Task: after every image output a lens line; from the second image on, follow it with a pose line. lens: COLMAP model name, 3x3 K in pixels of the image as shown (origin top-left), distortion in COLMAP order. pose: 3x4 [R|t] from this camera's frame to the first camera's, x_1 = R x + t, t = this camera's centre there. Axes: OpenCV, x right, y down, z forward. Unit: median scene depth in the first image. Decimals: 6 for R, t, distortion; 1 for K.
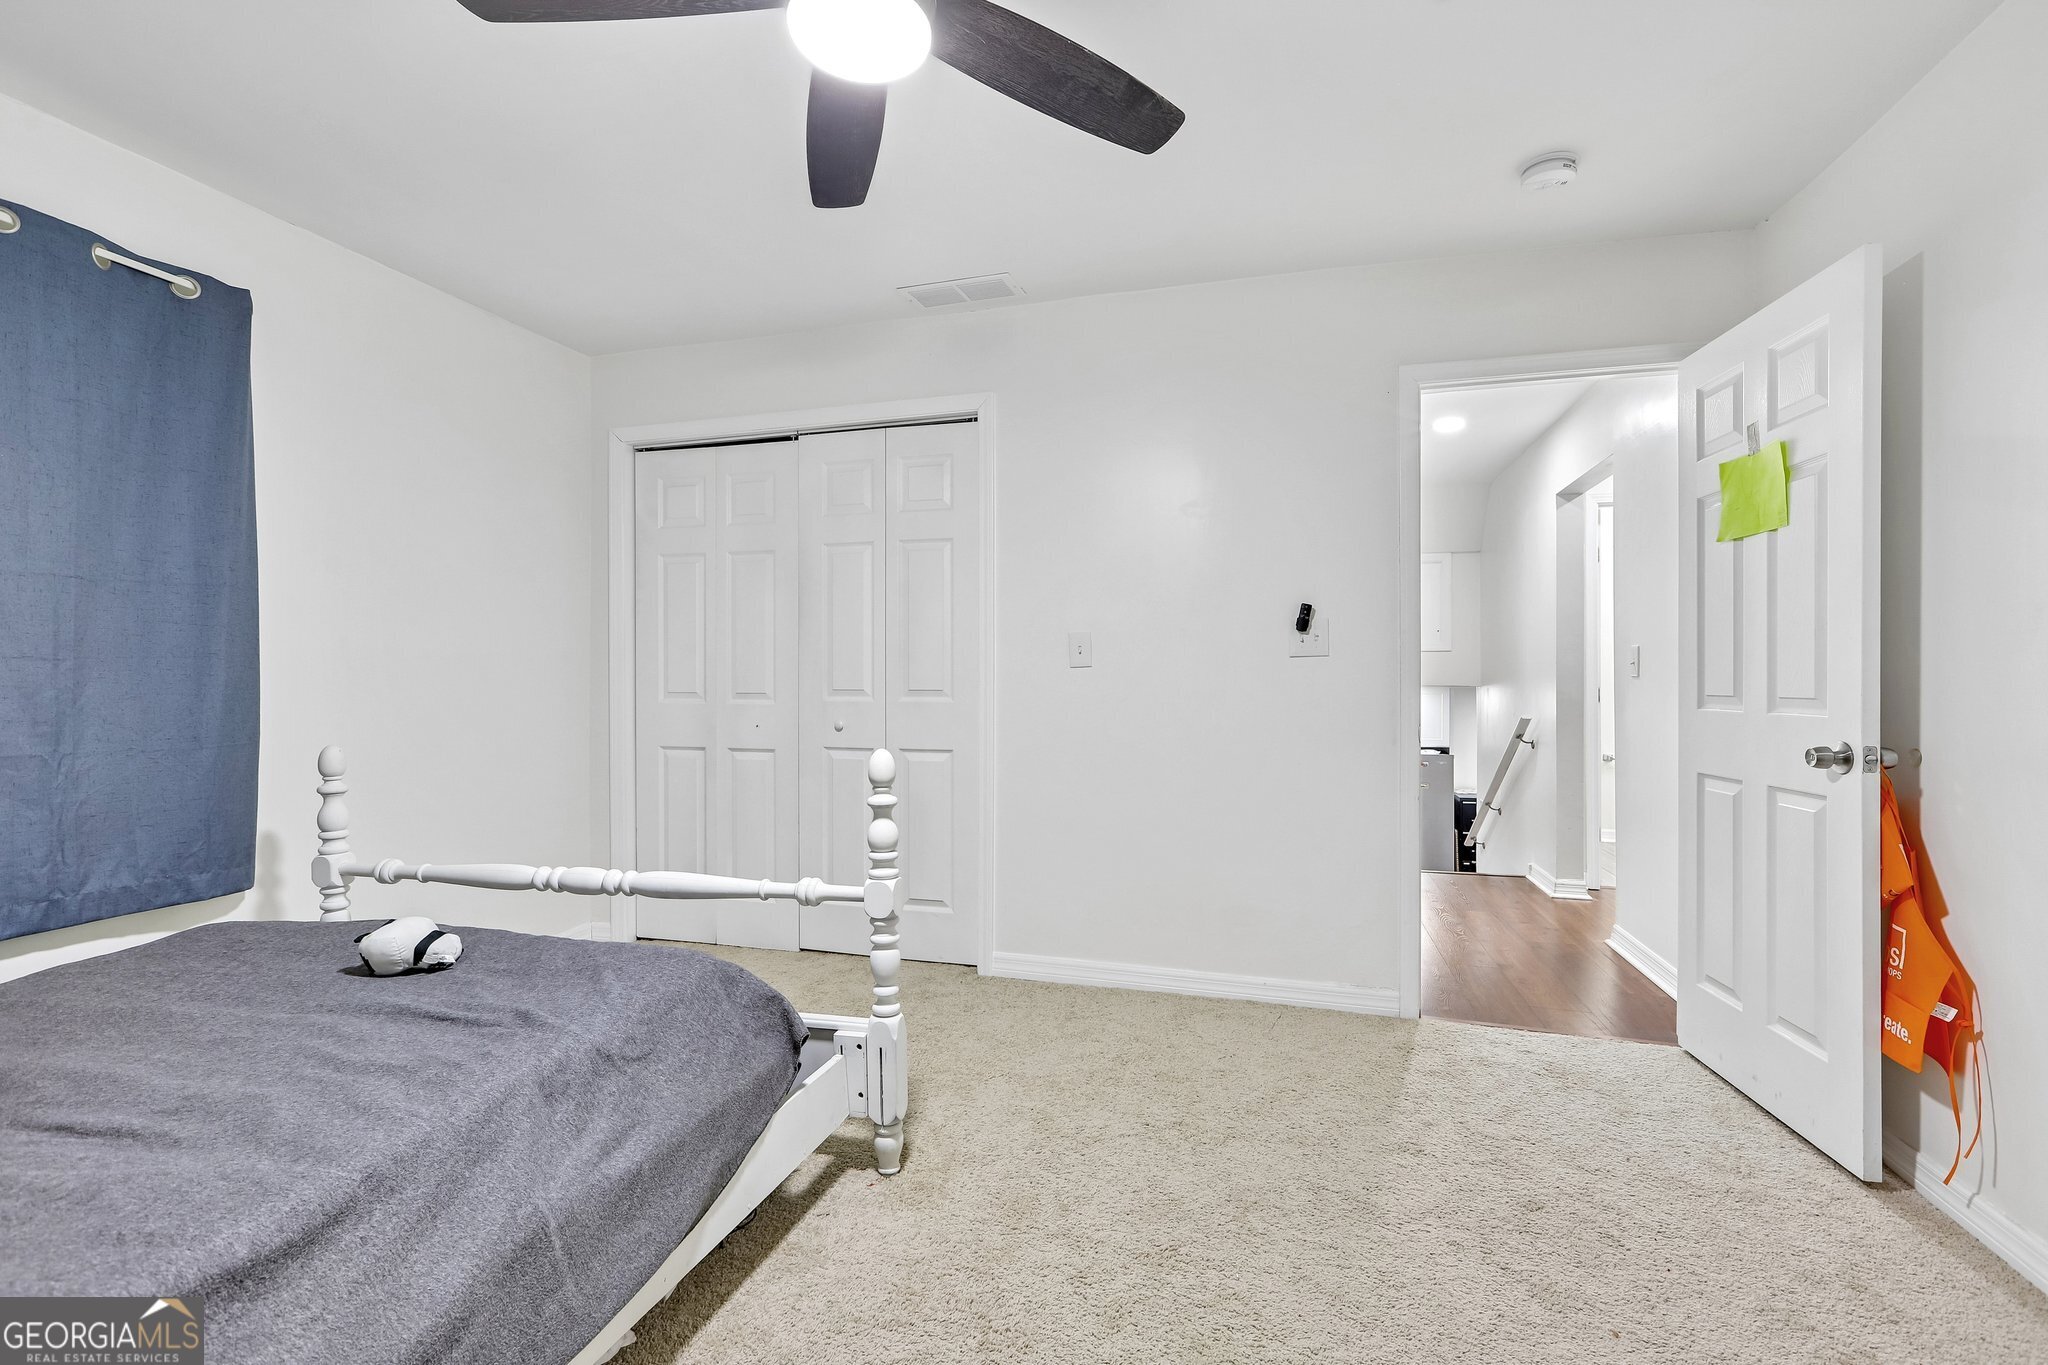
lens RADIAL K [[910.5, 0, 1025.8], [0, 910.5, 677.9], [0, 0, 1]] dist [-0.006717, 0.002769]
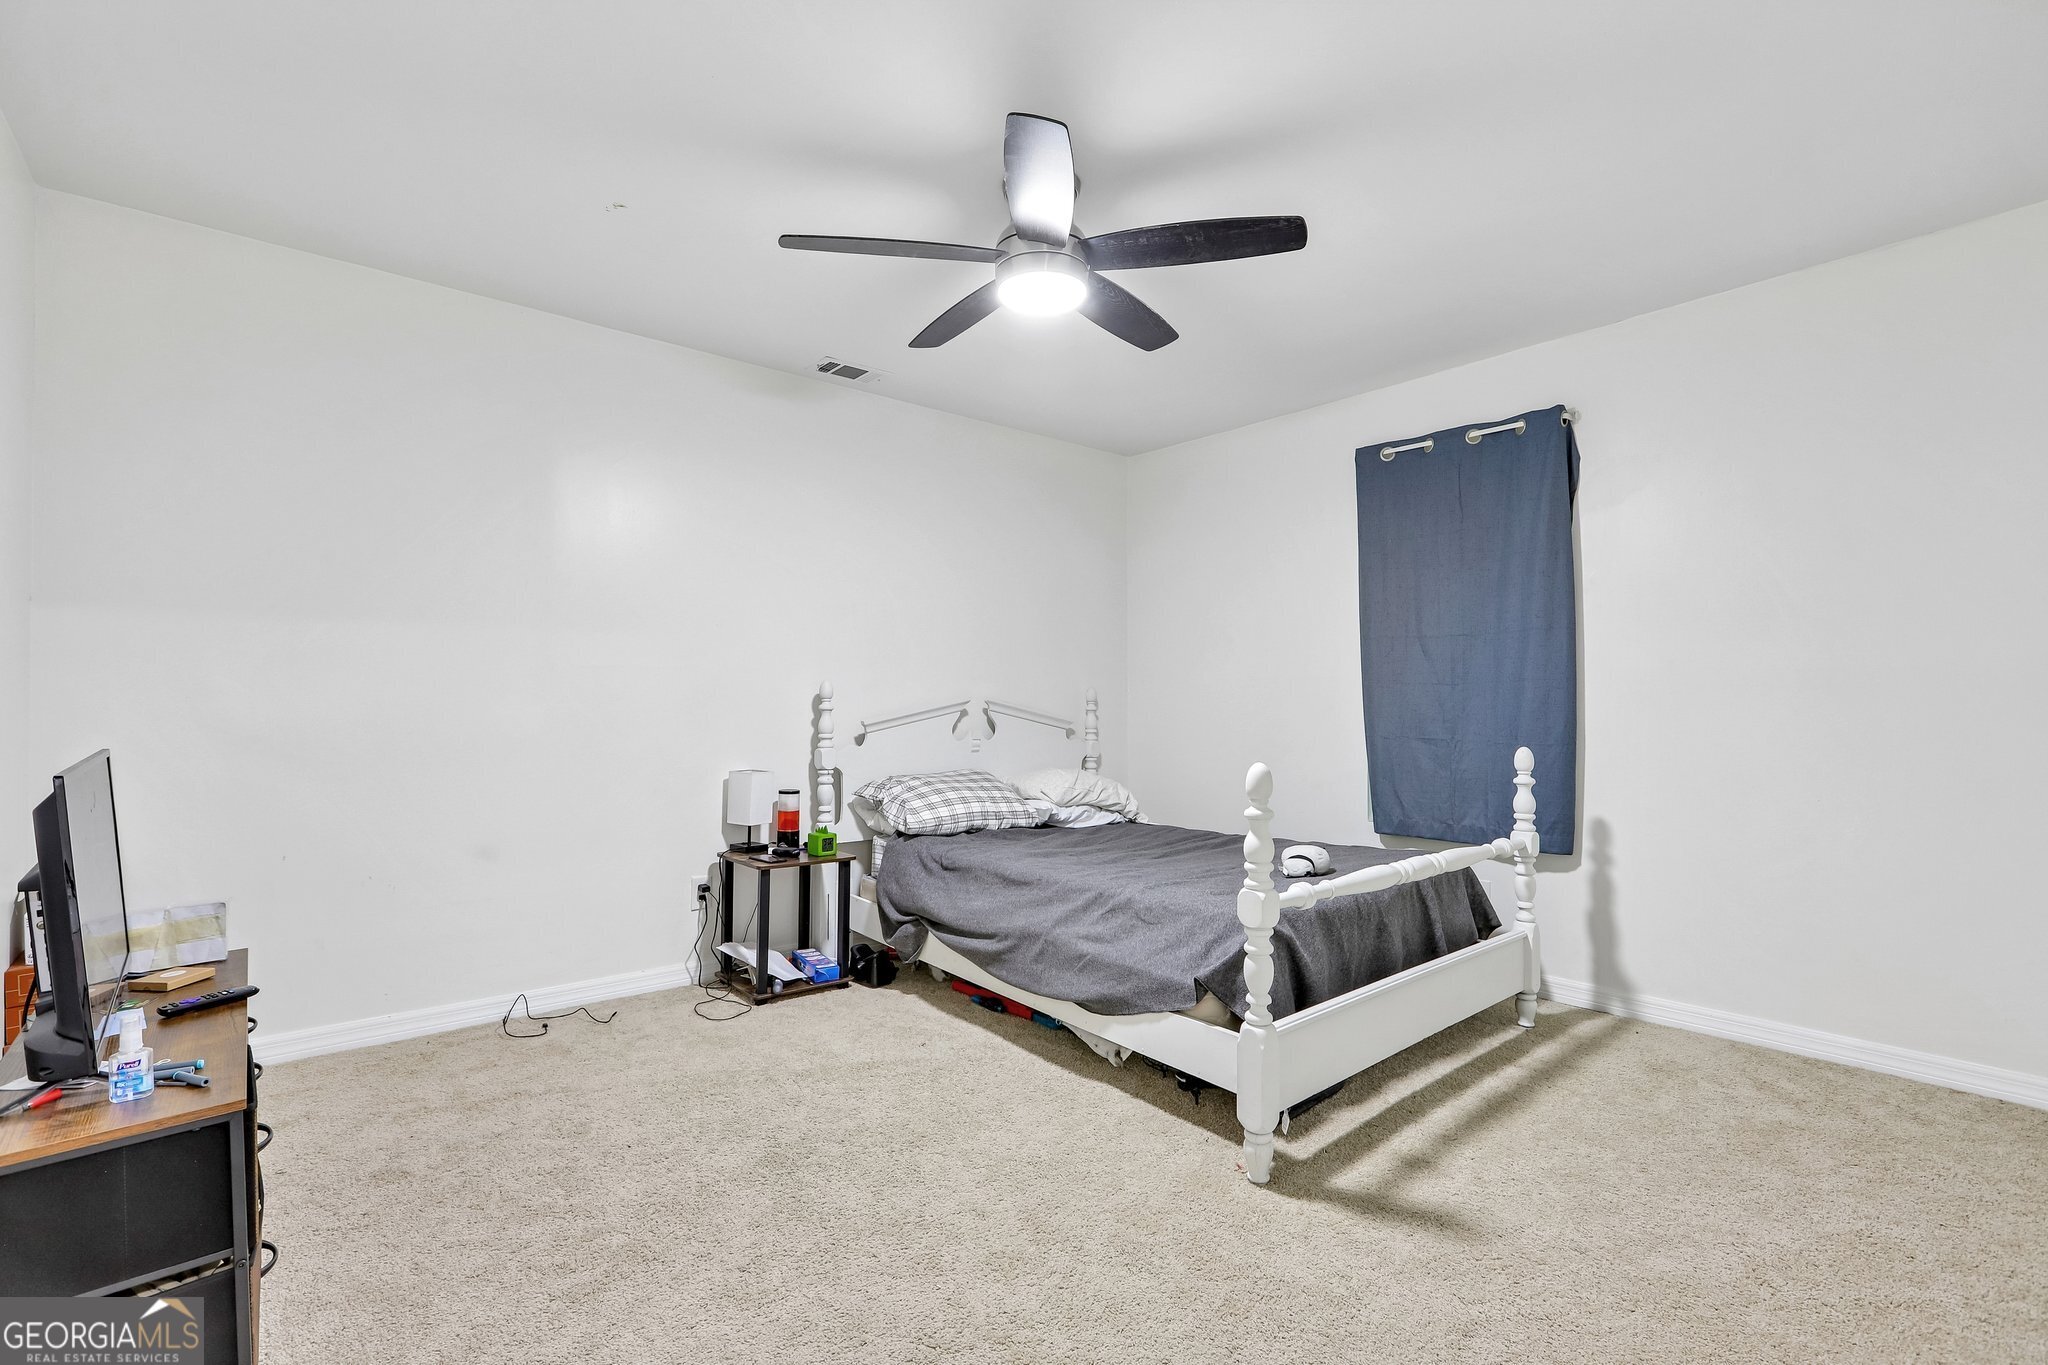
lens RADIAL K [[910.5, 0, 1025.4], [0, 910.5, 686.4], [0, 0, 1]] dist [-0.006717, 0.002769]
pose [[-0.551935, -0.004205, -0.833876, 0.823069], [-0.006387, 0.999979, -0.000816, -0.010037], [0.833863, 0.004875, -0.551951, 1.302922]]
